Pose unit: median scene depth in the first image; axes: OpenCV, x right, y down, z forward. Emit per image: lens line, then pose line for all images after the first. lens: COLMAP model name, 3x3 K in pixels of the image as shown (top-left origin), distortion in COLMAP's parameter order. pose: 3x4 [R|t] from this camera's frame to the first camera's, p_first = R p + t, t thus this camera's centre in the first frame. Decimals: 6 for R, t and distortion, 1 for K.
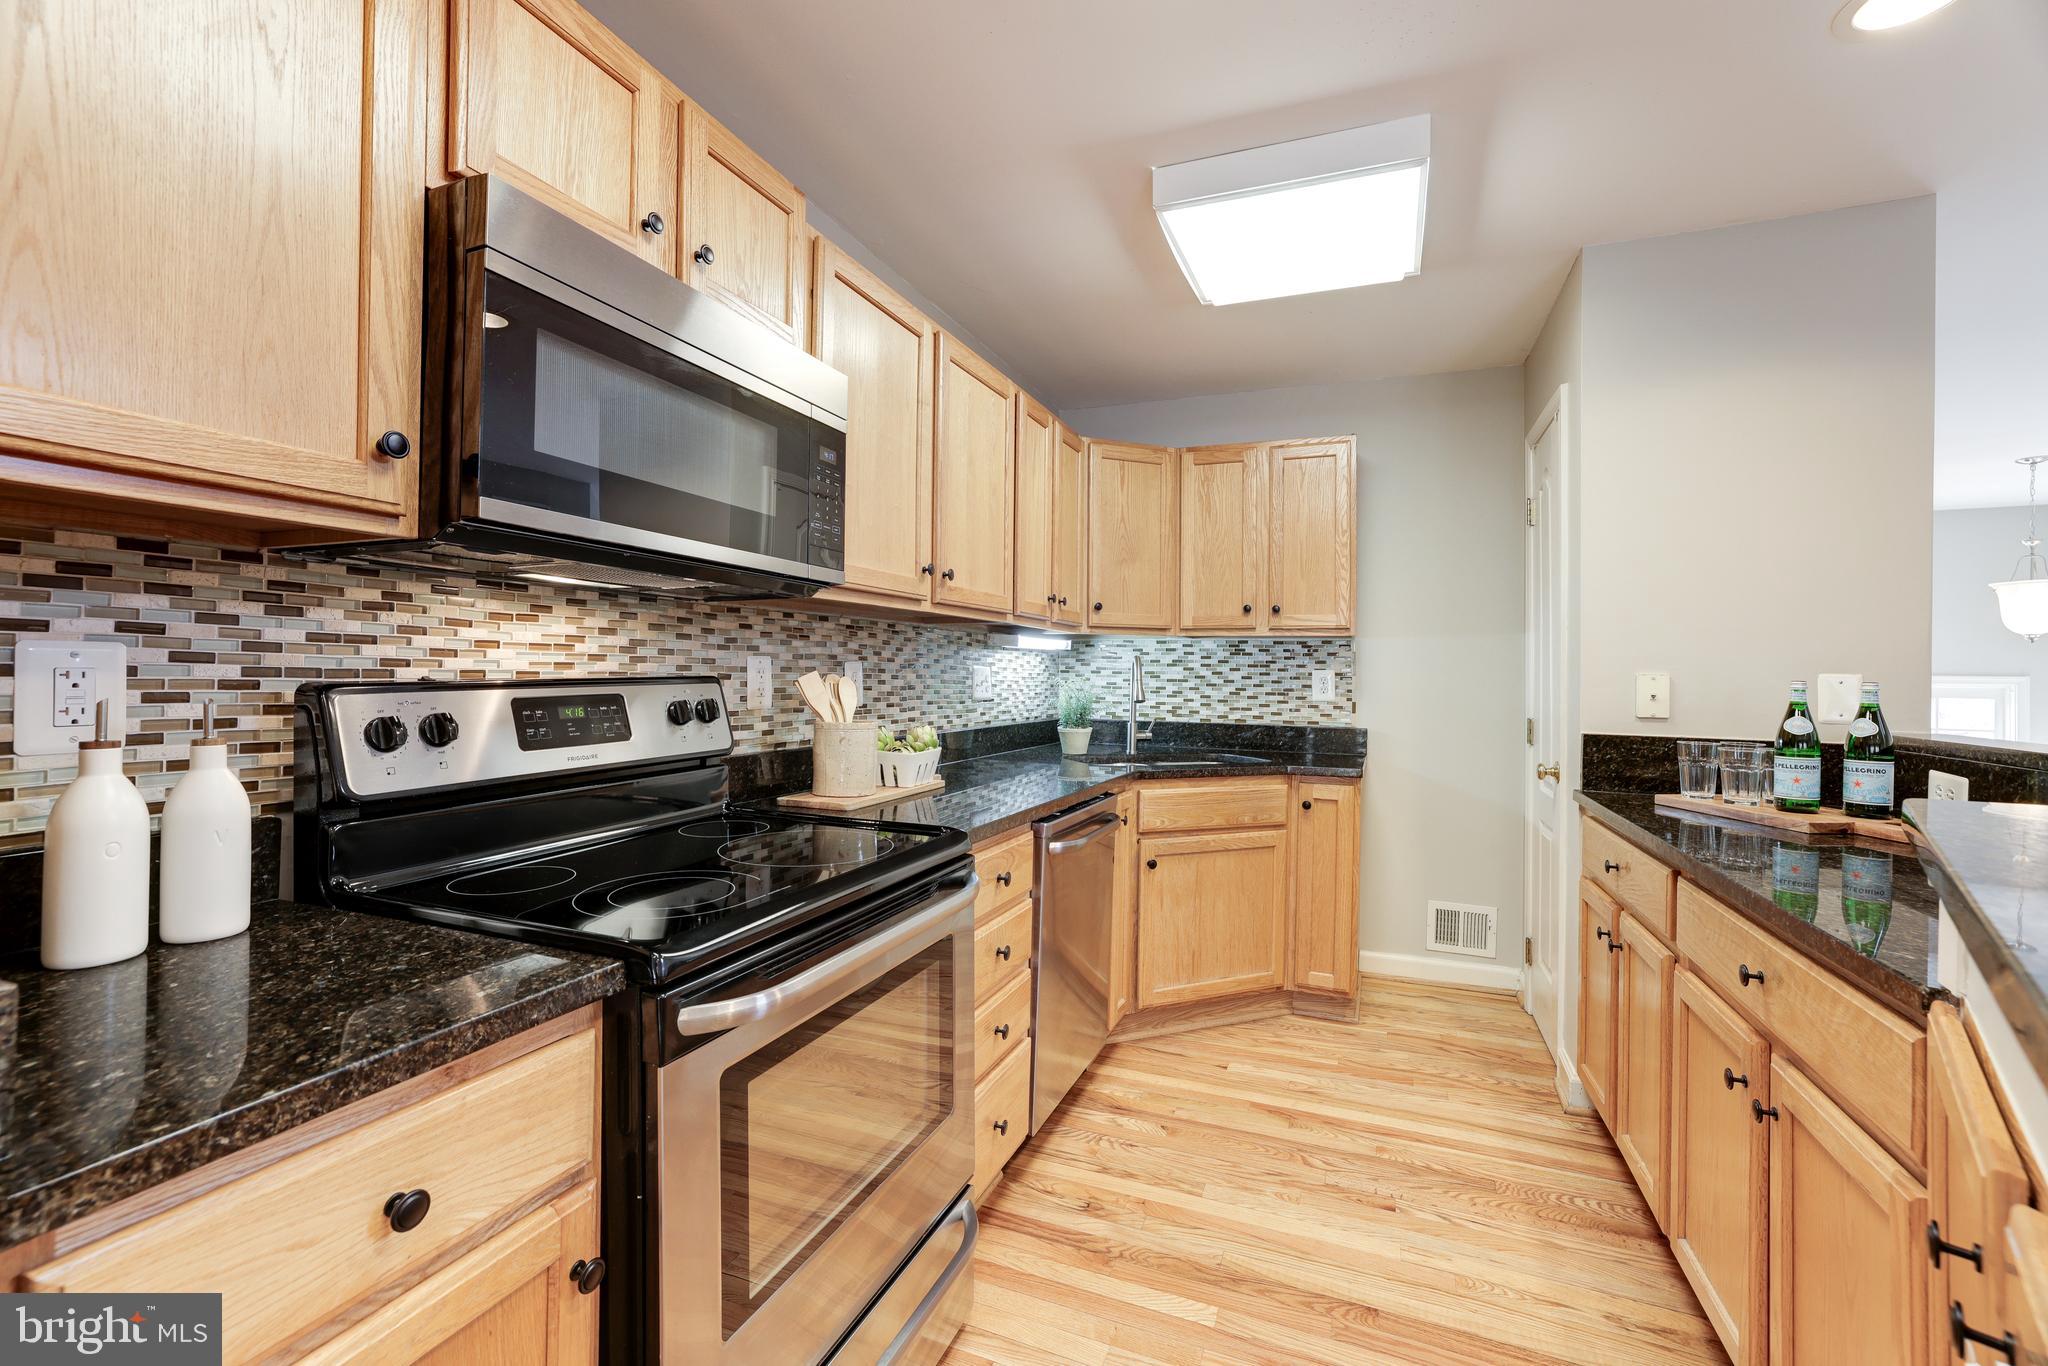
lens RADIAL K [[897.4, 0, 1022.3], [0, 897.4, 671.9], [0, 0, 1]] dist [-0.035521, 0.022648]
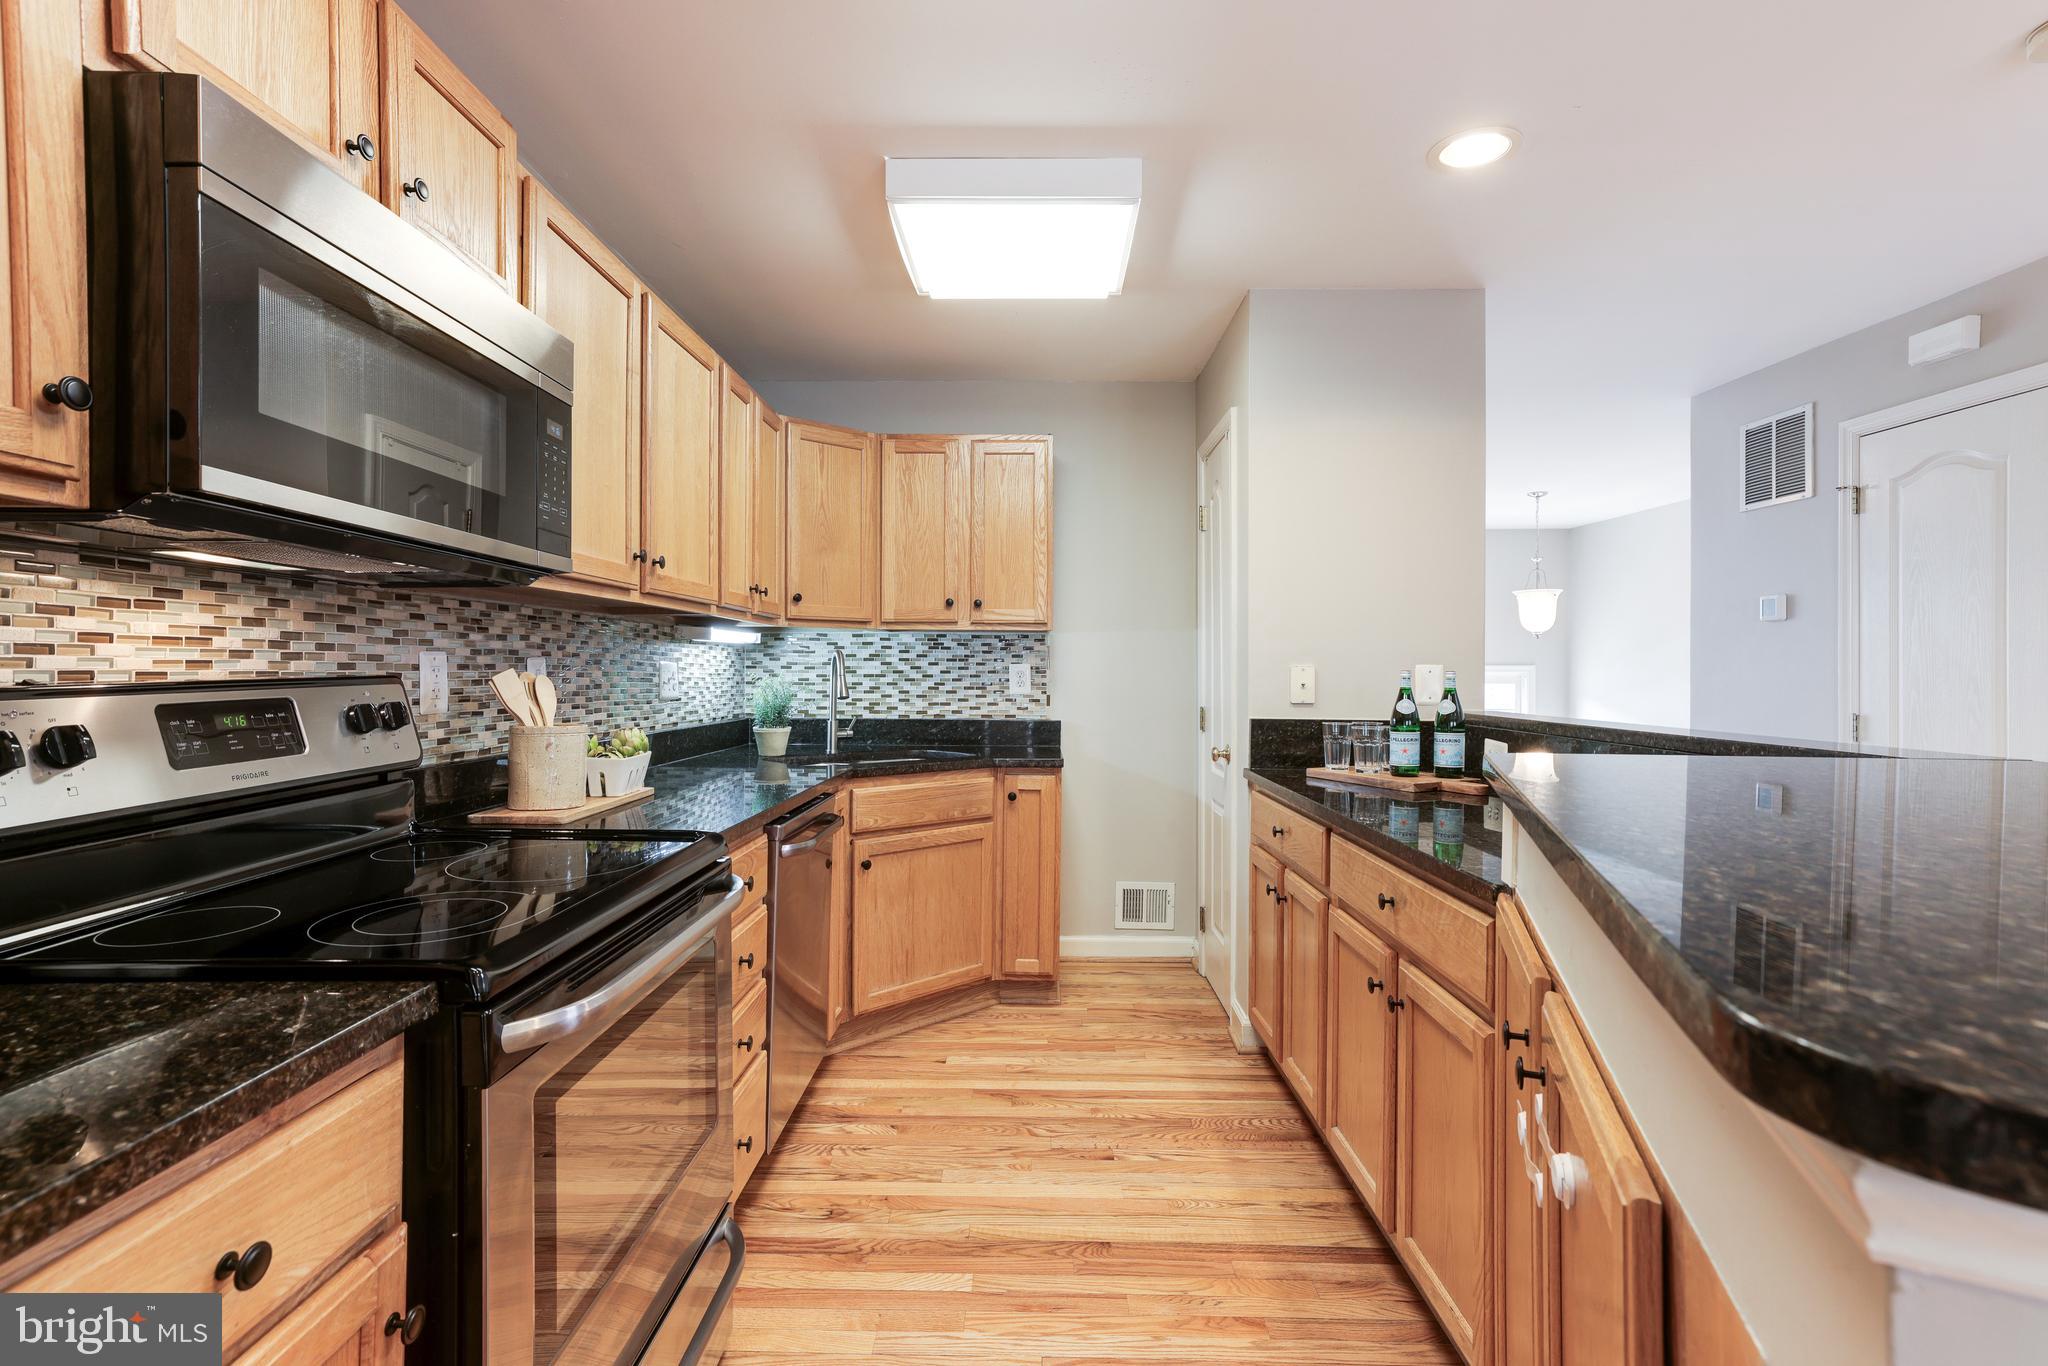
lens RADIAL K [[990.2, 0, 1037.9], [0, 990.2, 676.1], [0, 0, 1]] dist [-0.021921, 0.029093]
pose [[0.927495, -0.010441, 0.373691, -0.108198], [0.006783, 0.999915, 0.011102, -0.000906], [-0.373775, -0.007762, 0.927487, -0.083166]]
